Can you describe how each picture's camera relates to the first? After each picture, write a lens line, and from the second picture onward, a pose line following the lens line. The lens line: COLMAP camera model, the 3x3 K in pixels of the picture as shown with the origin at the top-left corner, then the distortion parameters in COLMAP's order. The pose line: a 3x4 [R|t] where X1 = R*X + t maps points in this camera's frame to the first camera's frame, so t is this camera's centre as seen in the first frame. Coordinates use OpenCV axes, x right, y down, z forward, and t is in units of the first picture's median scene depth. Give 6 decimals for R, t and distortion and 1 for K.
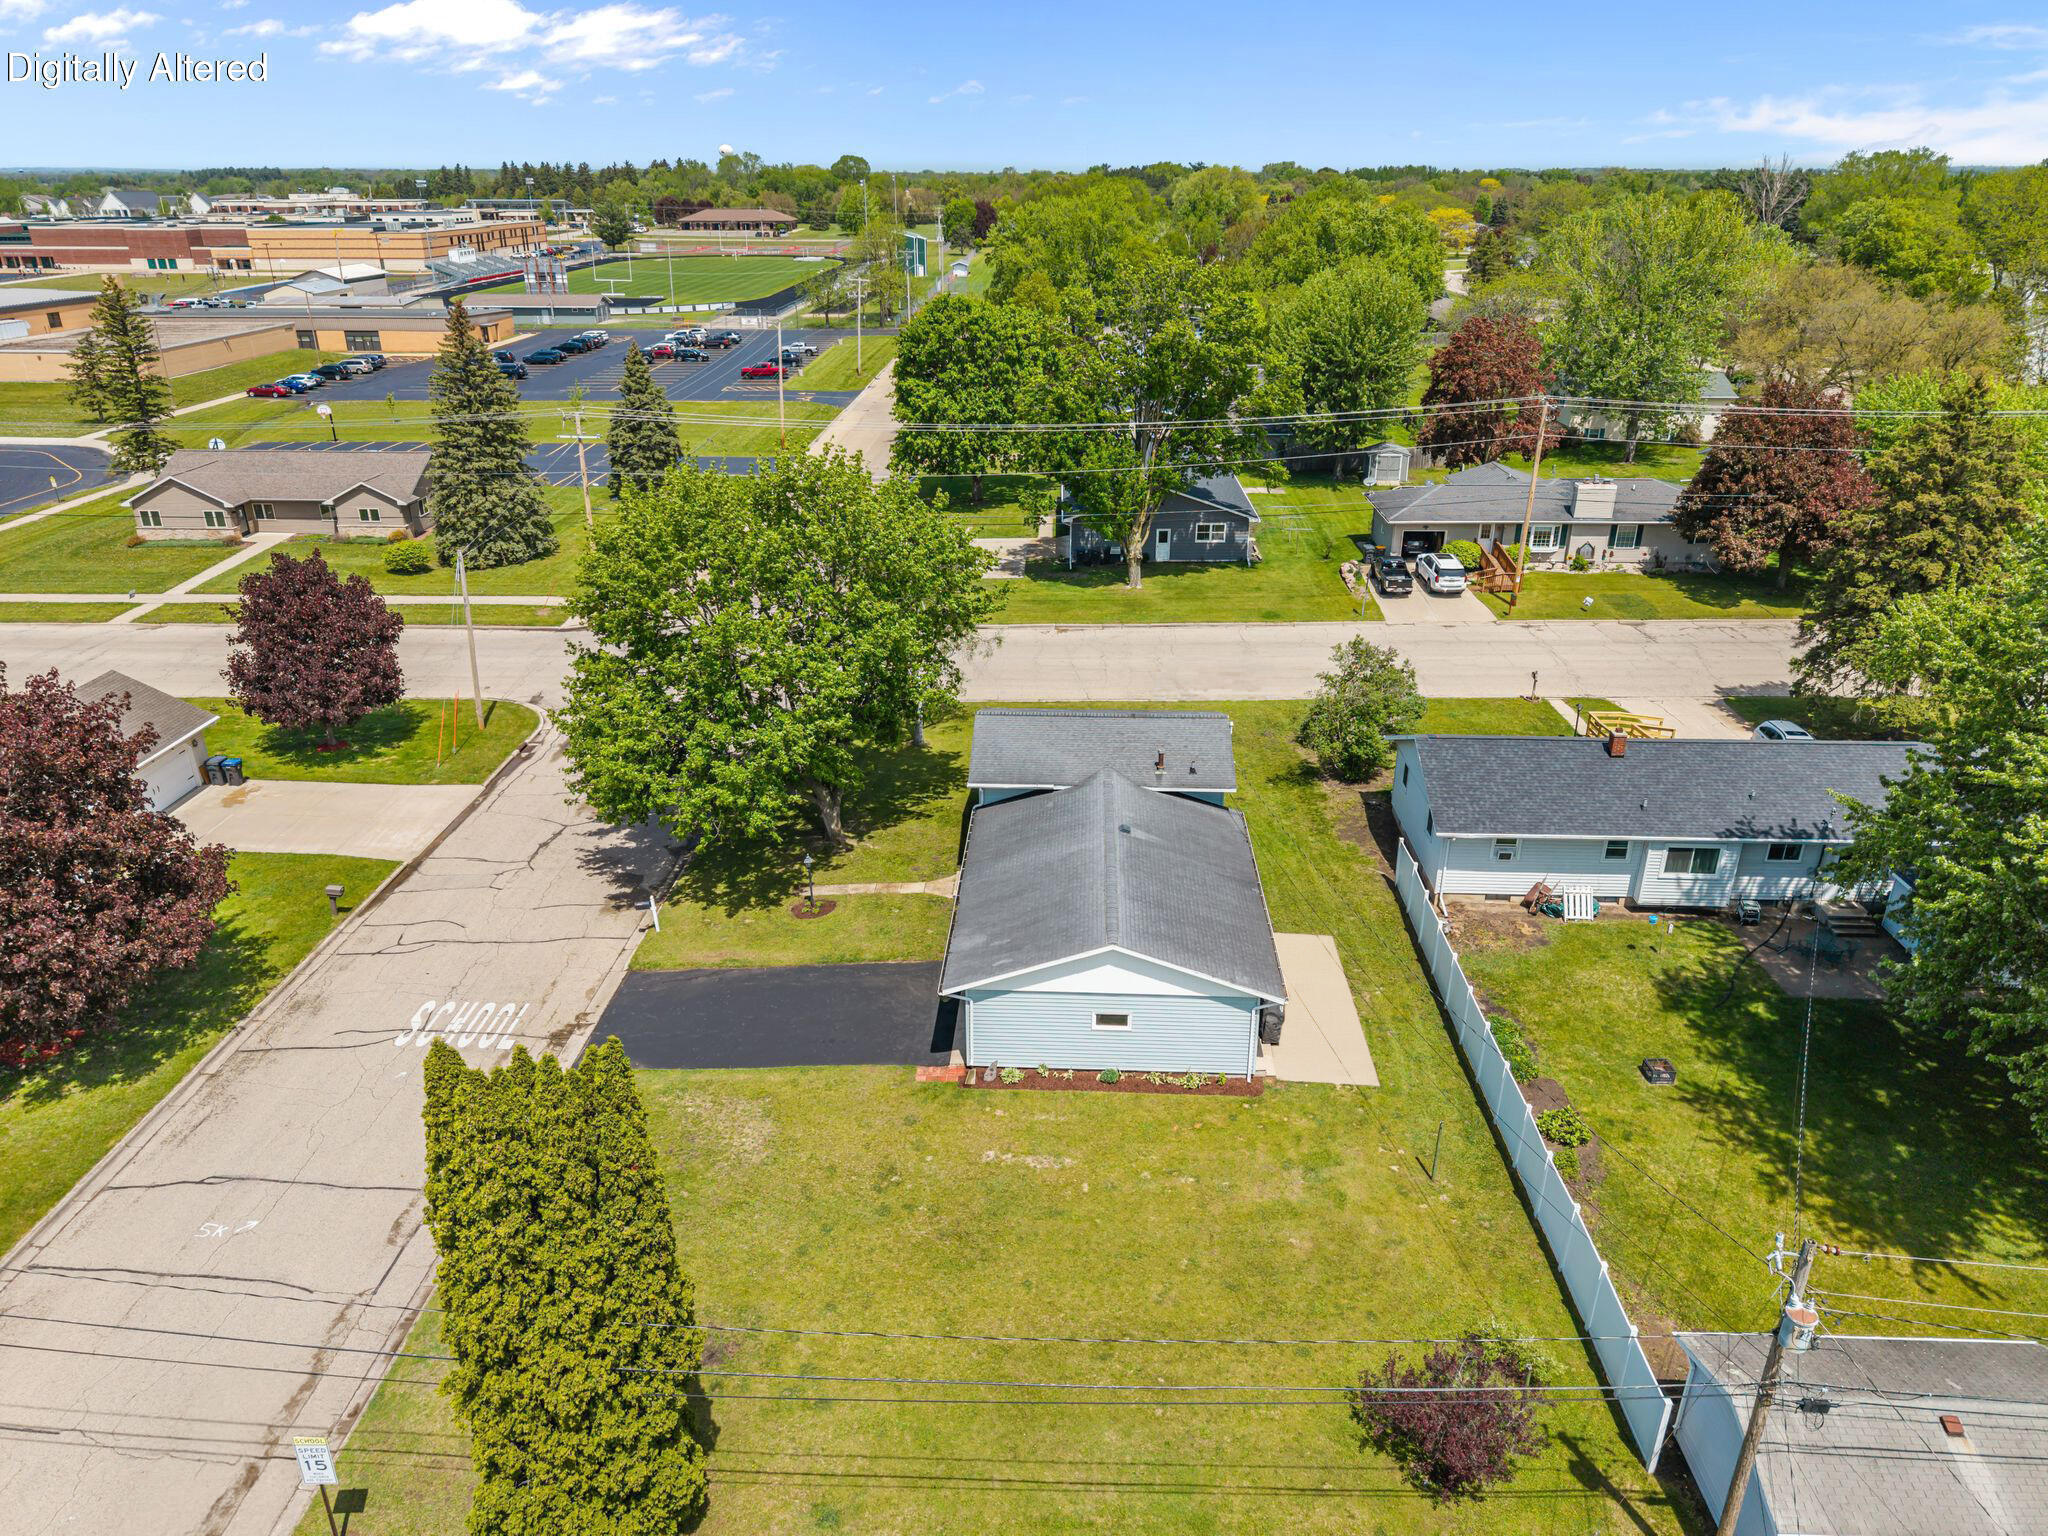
lens RADIAL K [[1374.6, 0, 1027.3], [0, 1374.6, 763.7], [0, 0, 1]] dist [0.012205, -0.011132]
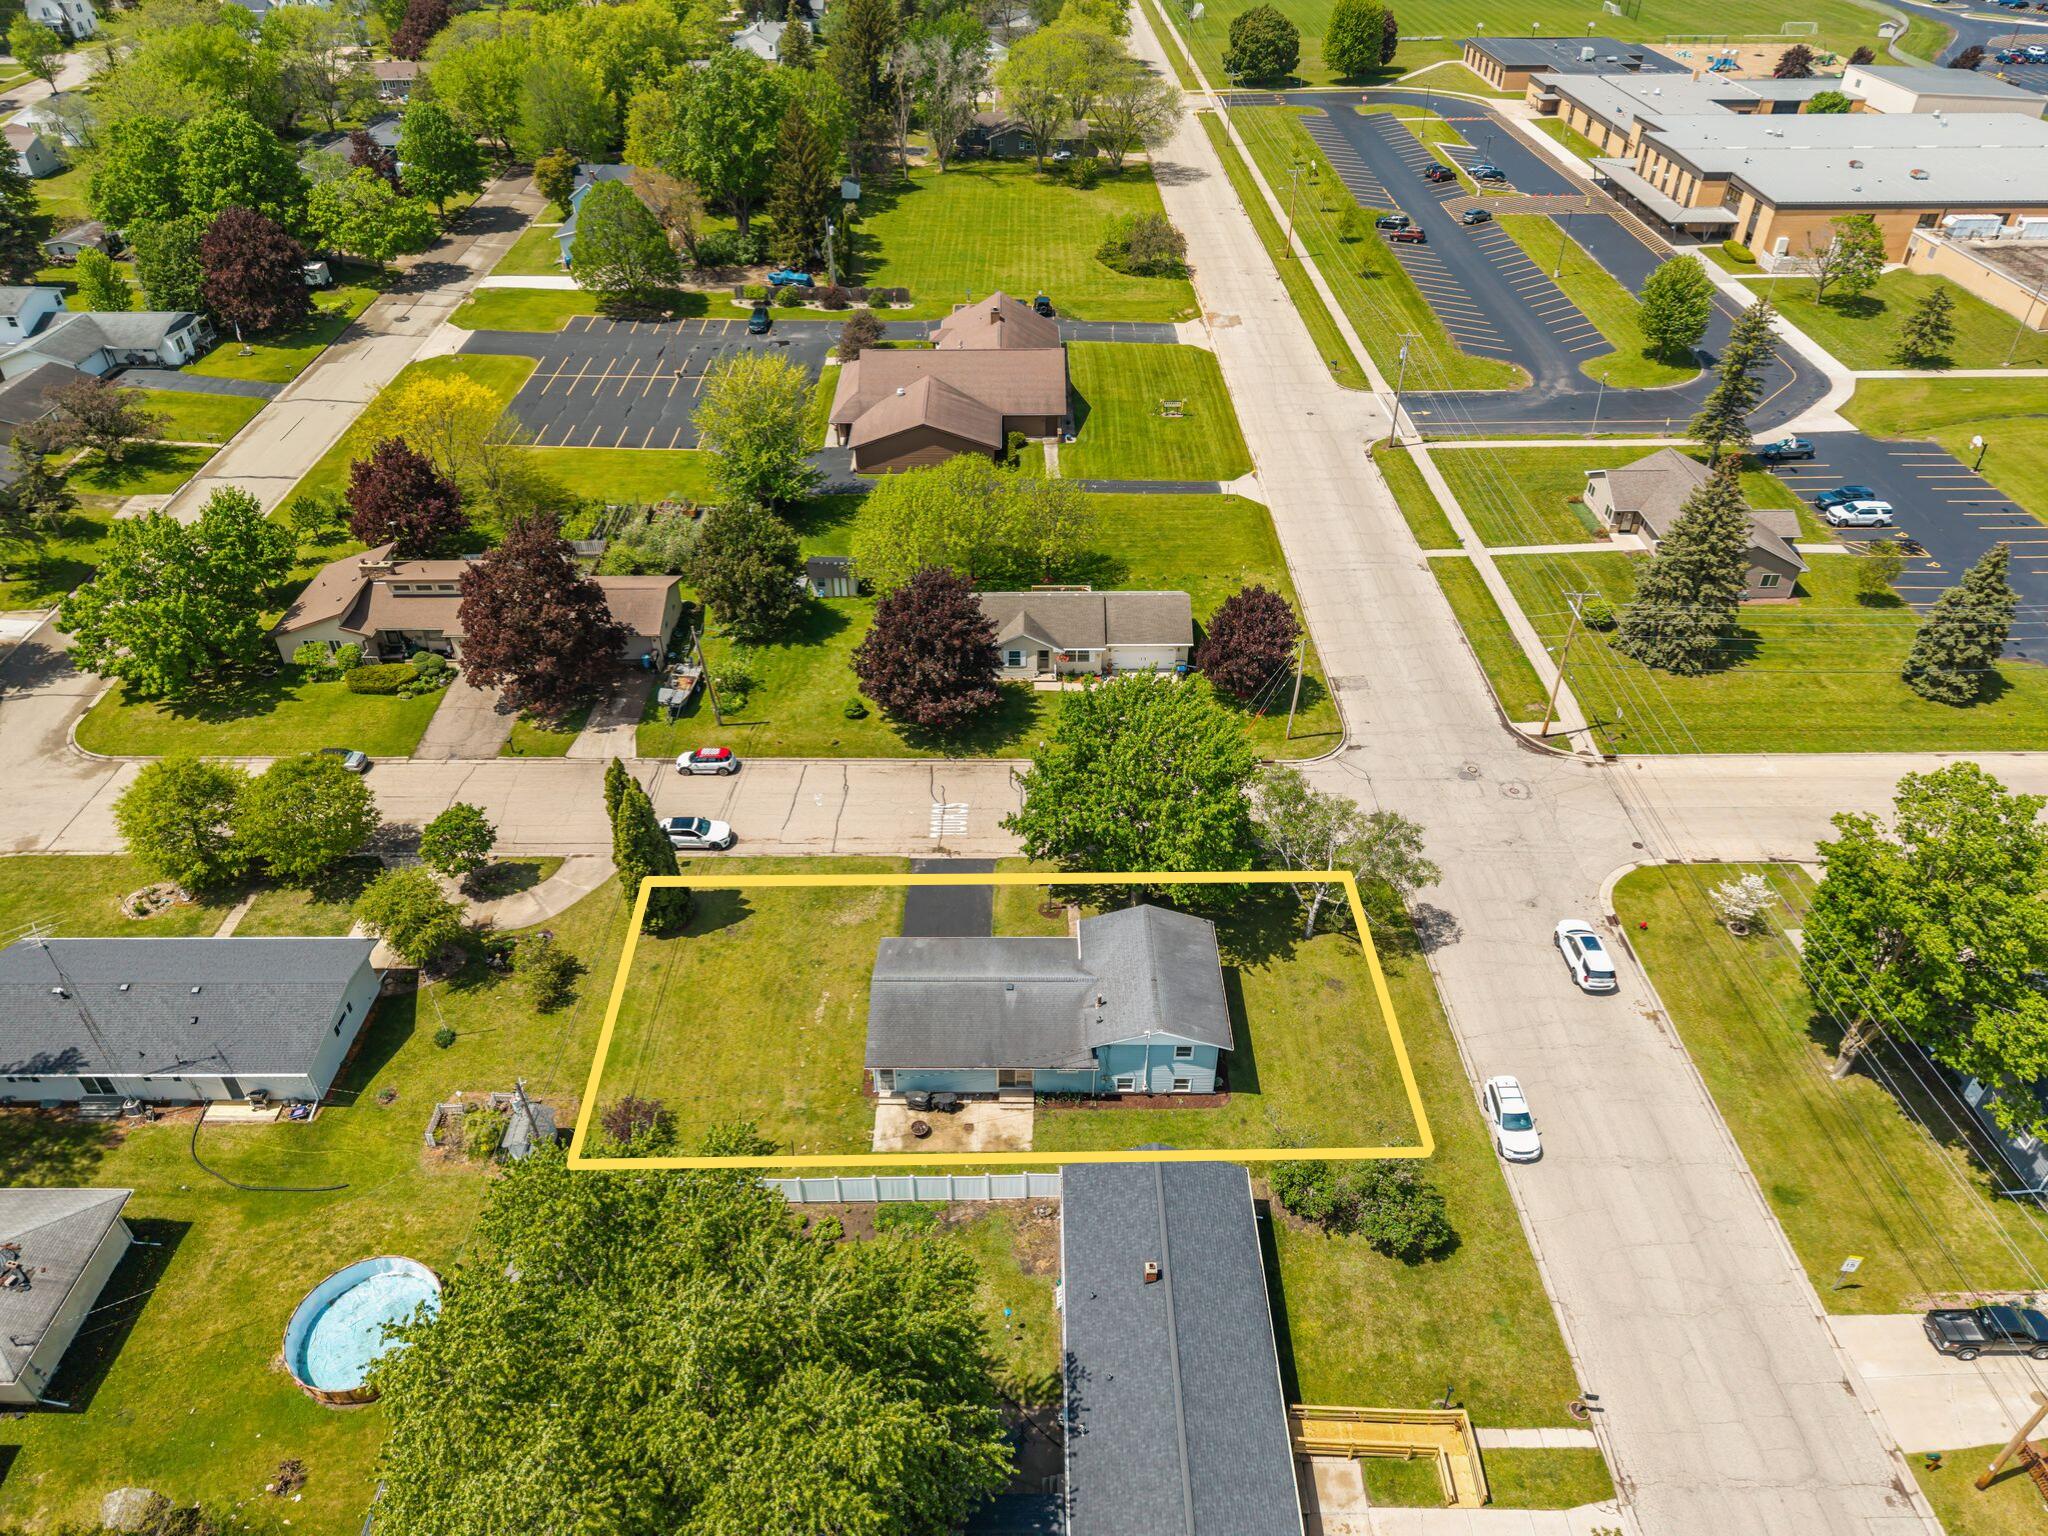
lens RADIAL K [[1374.6, 0, 1027.9], [0, 1374.6, 767.4], [0, 0, 1]] dist [0.012205, -0.011132]
pose [[0.039627, 0.600583, -0.798580, 1.154853], [-0.393334, 0.744058, 0.540061, -0.984628], [0.918541, 0.292708, 0.265715, 0.461759]]
